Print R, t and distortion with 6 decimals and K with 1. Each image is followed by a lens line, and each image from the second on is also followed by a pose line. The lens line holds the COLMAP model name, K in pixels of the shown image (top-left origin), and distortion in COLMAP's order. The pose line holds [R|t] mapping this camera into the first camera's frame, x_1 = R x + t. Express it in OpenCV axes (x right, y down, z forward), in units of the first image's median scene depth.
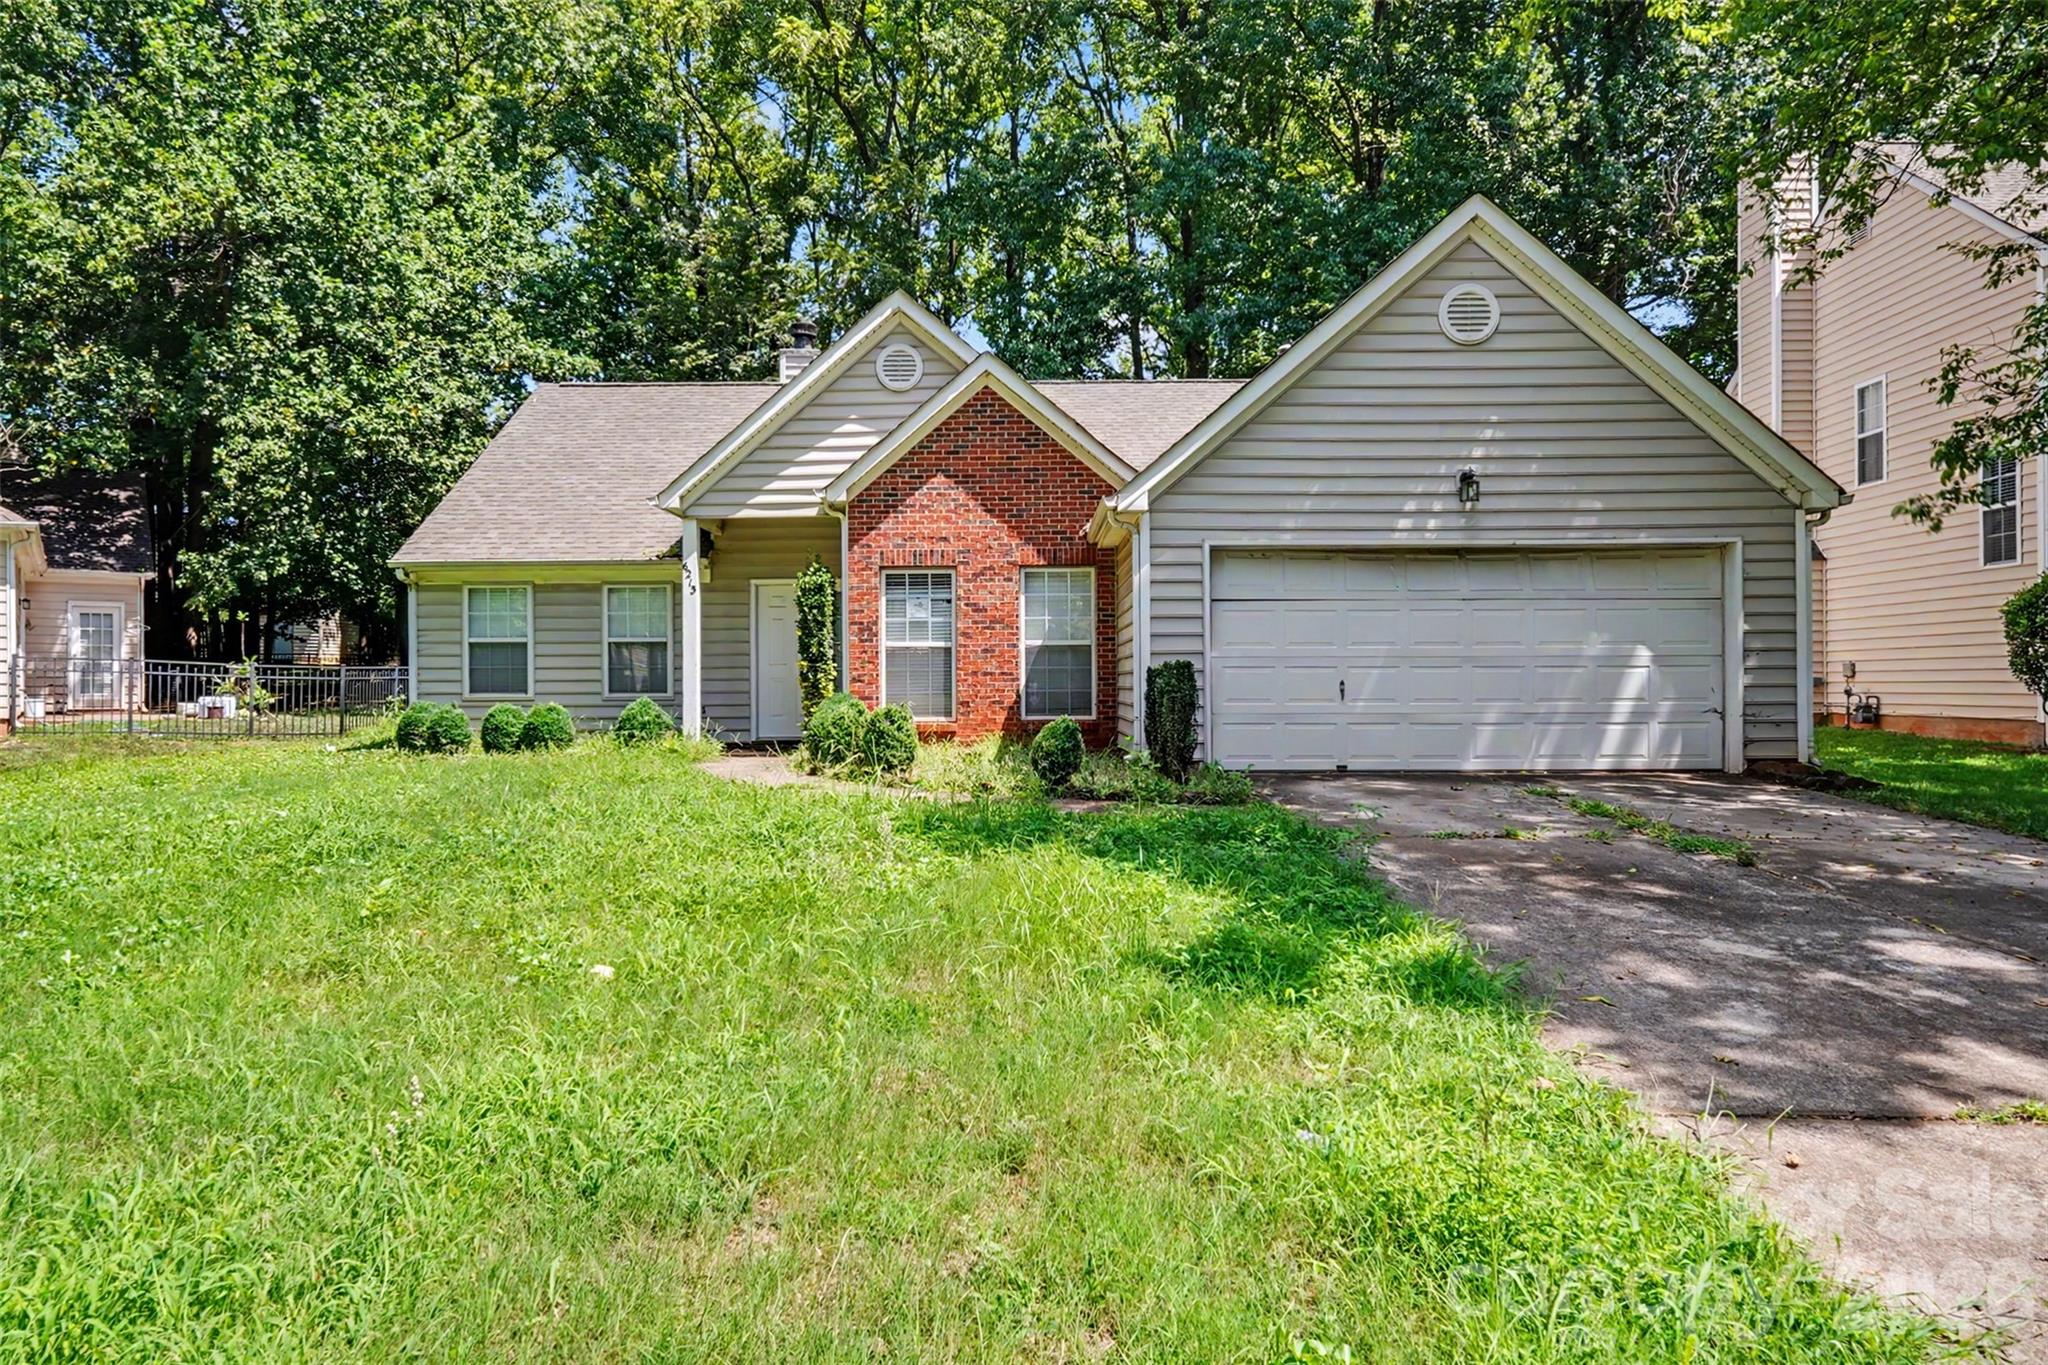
lens RADIAL K [[1296.5, 0, 1024.0], [0, 1296.5, 682.5], [0, 0, 1]] dist [0.002998, -0.007122]
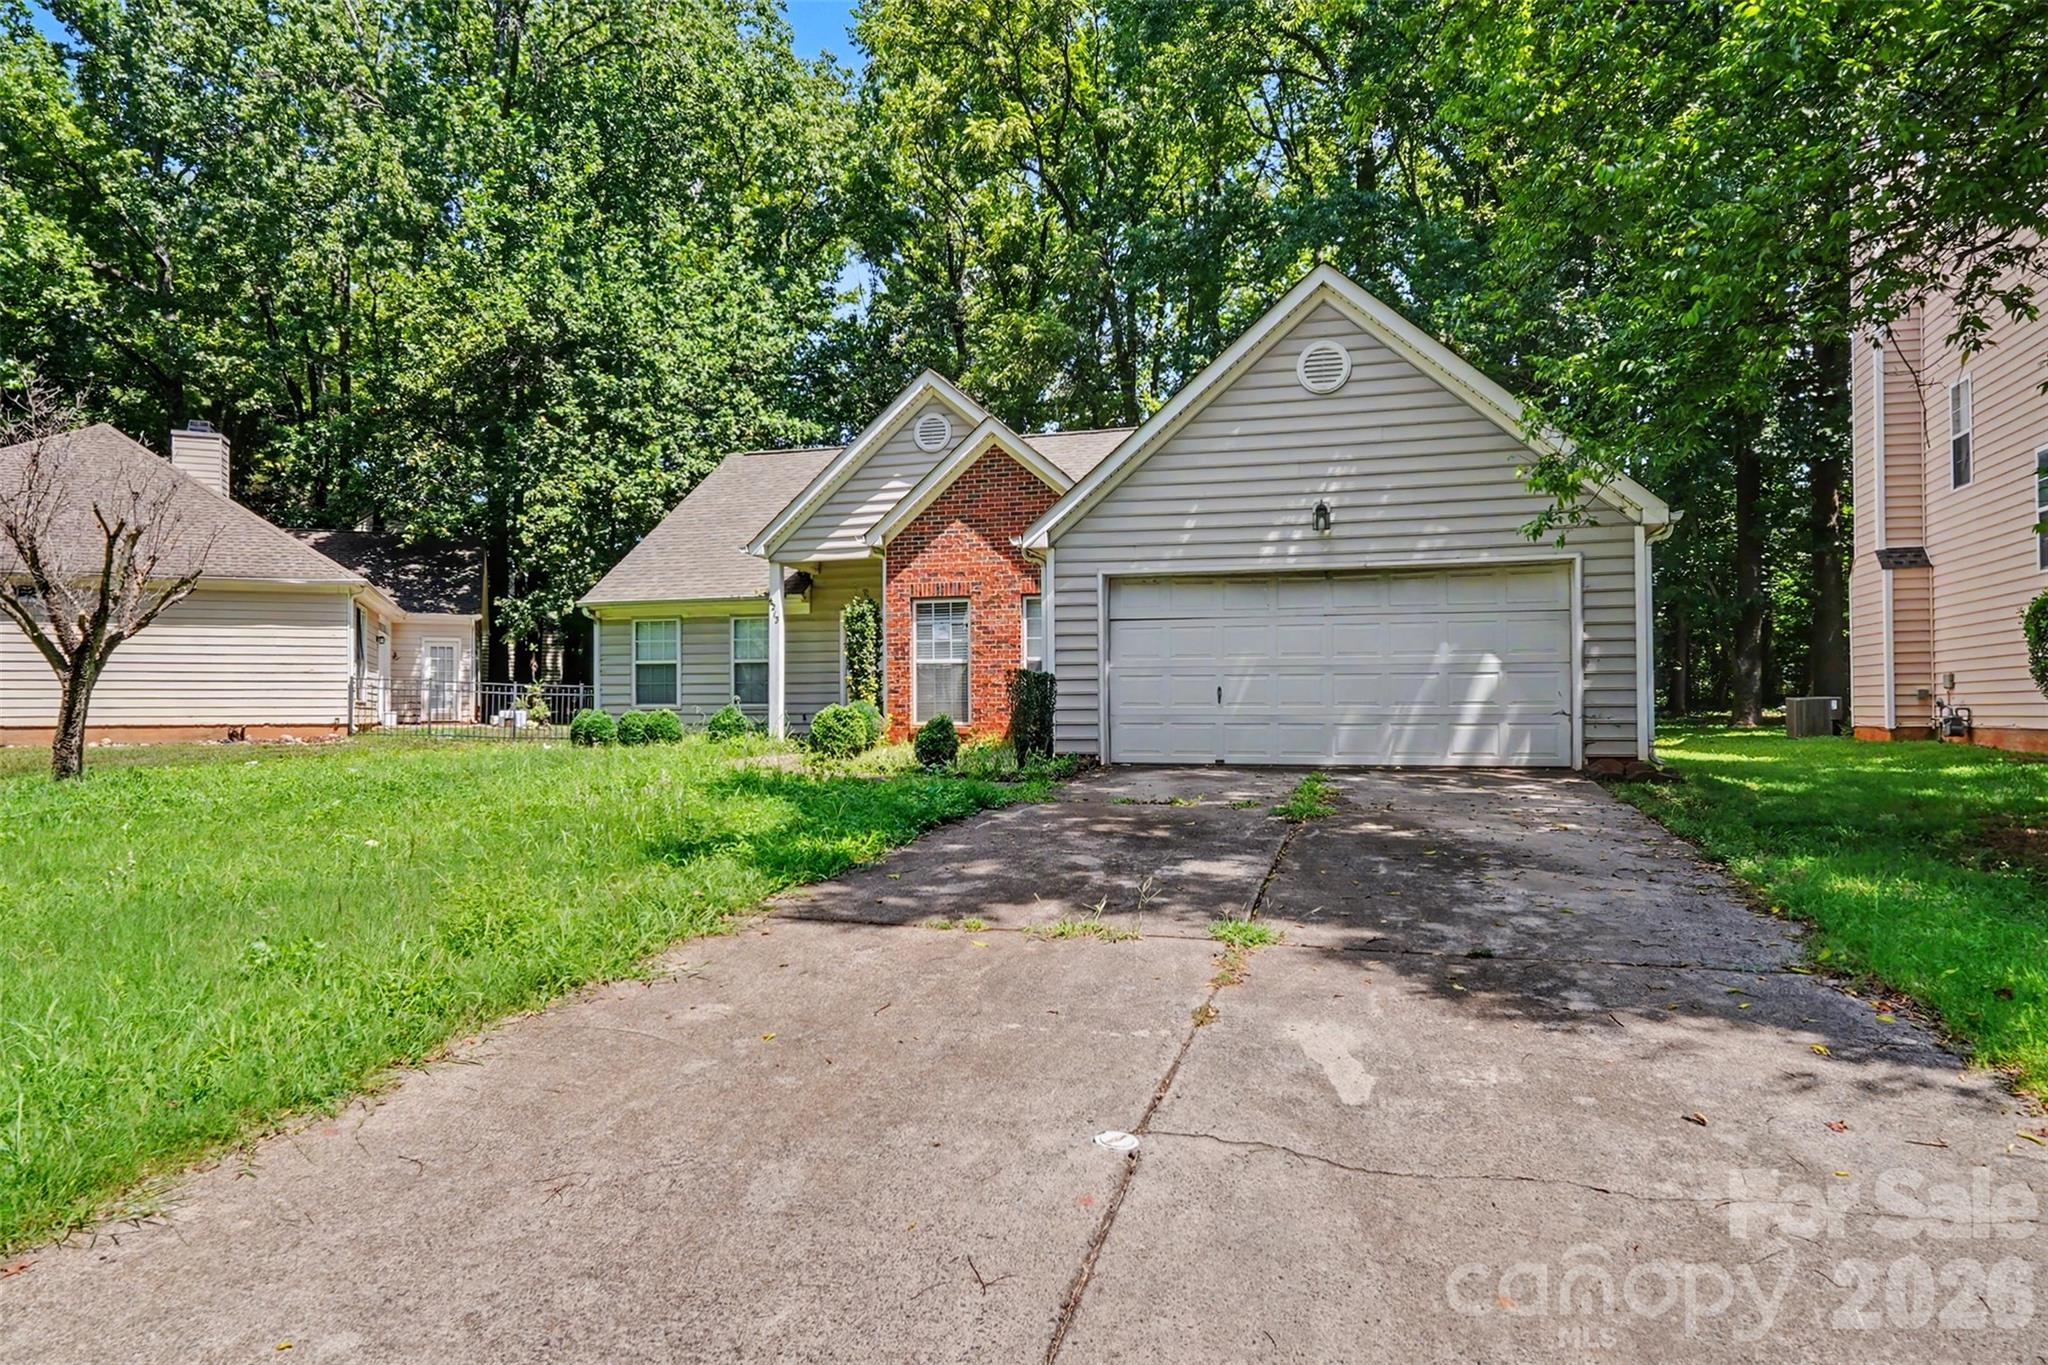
lens RADIAL K [[1296.5, 0, 1024.0], [0, 1296.5, 682.5], [0, 0, 1]] dist [0.002998, -0.007122]
pose [[0.962102, -0.005423, -0.272635, 0.319890], [-0.000375, 0.999775, -0.021209, 0.015644], [0.272689, 0.020507, 0.961884, -0.137228]]
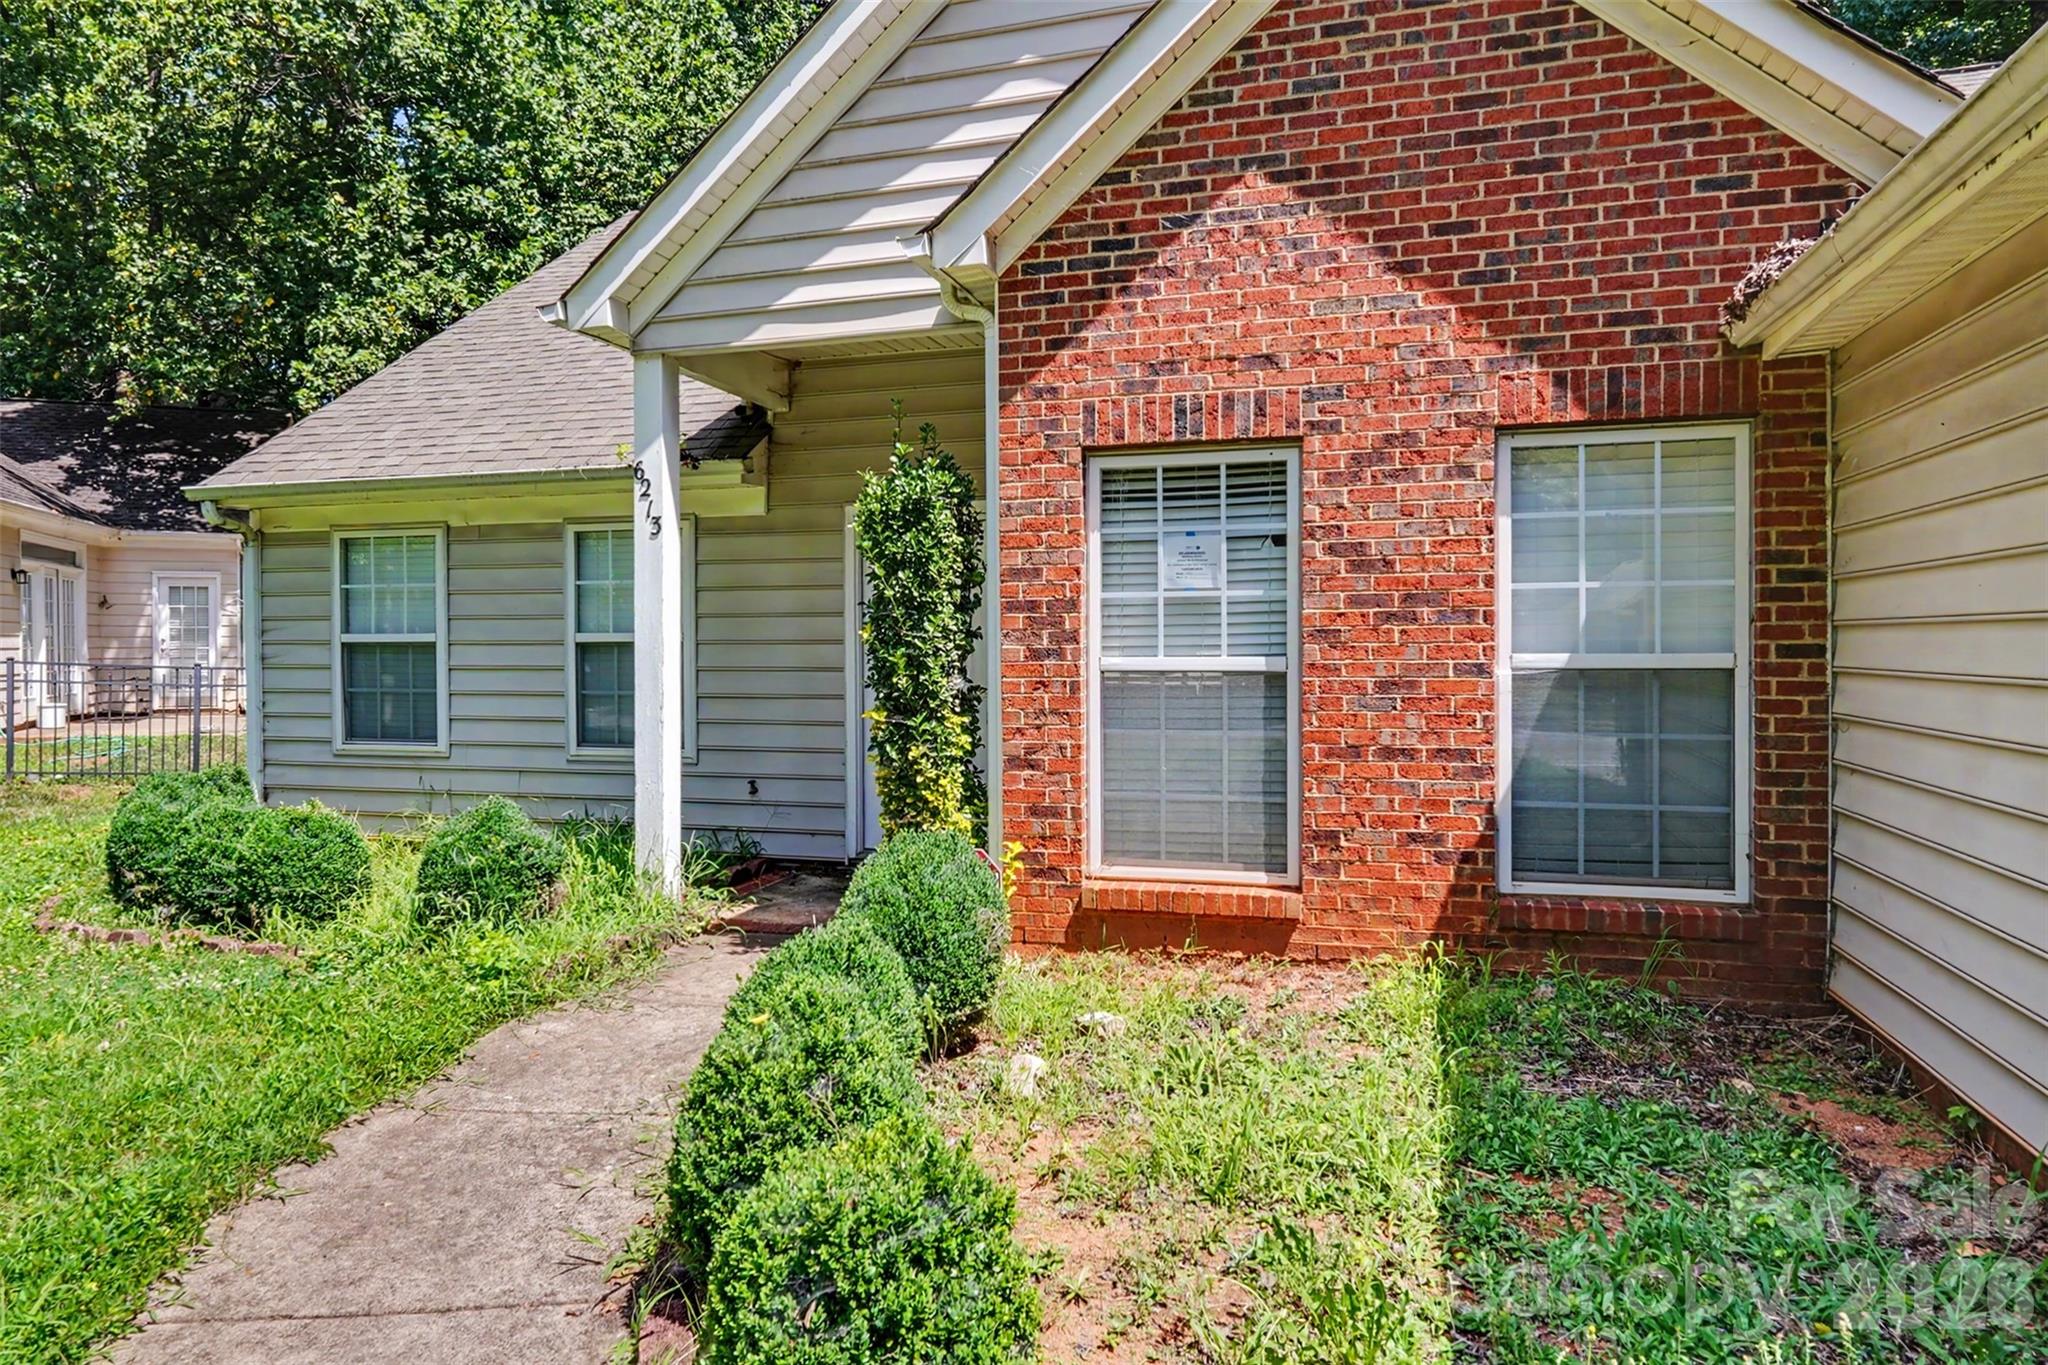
lens RADIAL K [[1291.0, 0, 1020.6], [0, 1291.0, 652.2], [0, 0, 1]] dist [0.002541, -0.001038]
pose [[0.960062, 0.003376, -0.279768, -0.027414], [-0.000656, 0.999952, 0.009815, -0.036039], [0.279788, -0.009240, 0.960017, 0.647136]]
